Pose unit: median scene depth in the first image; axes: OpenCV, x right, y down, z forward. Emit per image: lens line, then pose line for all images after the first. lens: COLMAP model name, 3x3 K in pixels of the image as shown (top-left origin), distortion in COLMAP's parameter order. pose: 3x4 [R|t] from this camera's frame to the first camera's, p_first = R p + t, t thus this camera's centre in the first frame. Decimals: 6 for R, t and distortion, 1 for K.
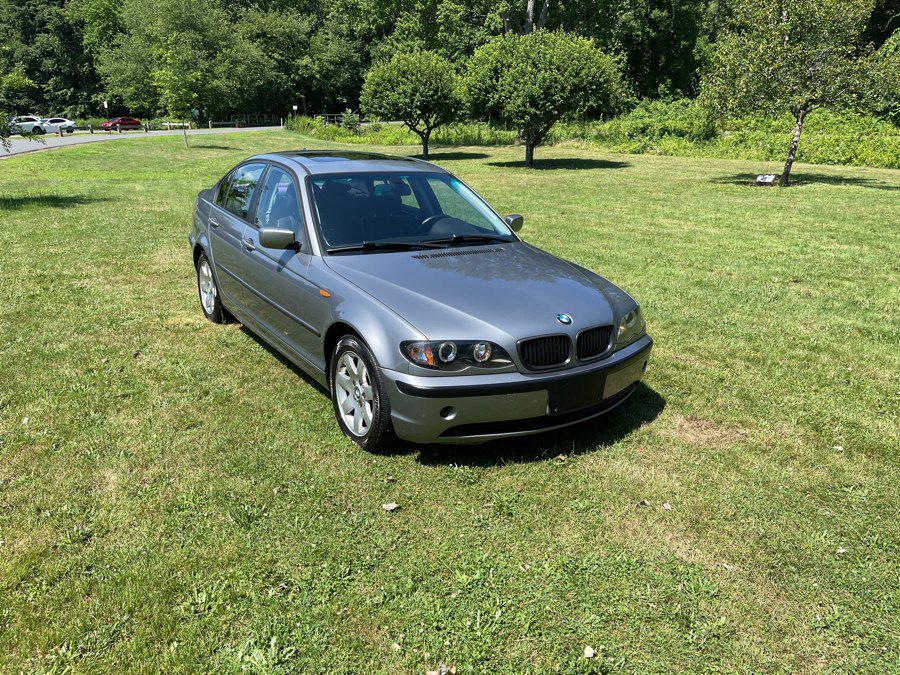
lens RADIAL K [[686.5, 0, 445.7], [0, 686.5, 341.4], [0, 0, 1]] dist [0.077360, -0.118674]
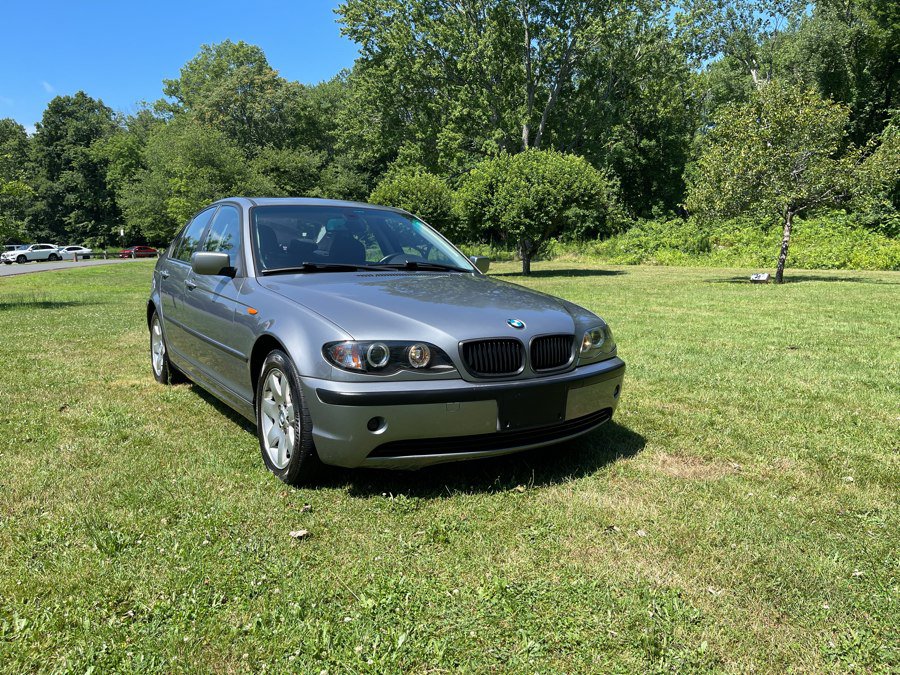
lens RADIAL K [[686.5, 0, 449.7], [0, 686.5, 339.6], [0, 0, 1]] dist [0.077360, -0.118674]
pose [[0.999874, -0.014700, -0.005995, 0.071246], [0.013401, 0.983986, -0.177742, 0.109215], [0.008512, 0.177639, 0.984059, 0.107598]]
